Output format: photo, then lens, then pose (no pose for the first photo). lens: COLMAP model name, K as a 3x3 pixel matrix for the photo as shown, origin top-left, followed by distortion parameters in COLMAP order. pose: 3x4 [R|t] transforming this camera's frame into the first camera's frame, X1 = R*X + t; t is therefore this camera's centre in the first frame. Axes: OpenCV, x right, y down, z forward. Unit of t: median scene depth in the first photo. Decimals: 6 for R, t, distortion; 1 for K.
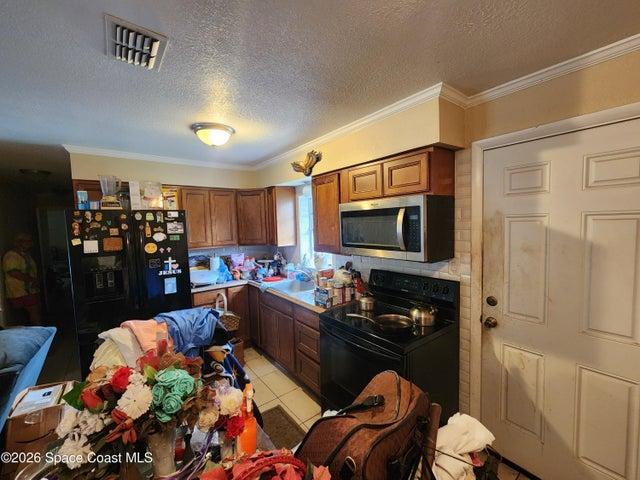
lens RADIAL K [[260.6, 0, 316.9], [0, 260.6, 240.1], [0, 0, 1]] dist [0.000827, 0.000020]
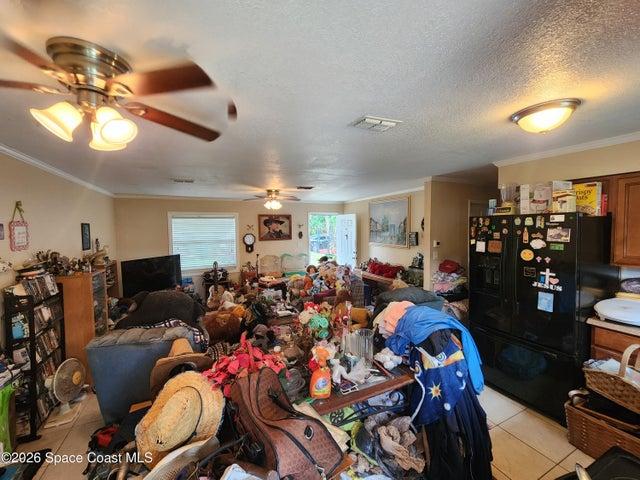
lens RADIAL K [[260.6, 0, 317.0], [0, 260.6, 239.5], [0, 0, 1]] dist [0.000827, 0.000020]
pose [[-0.181099, 0.080882, -0.980133, 0.411697], [-0.044874, 0.994895, 0.090391, -0.075340], [0.982441, 0.060352, -0.176545, 0.418326]]
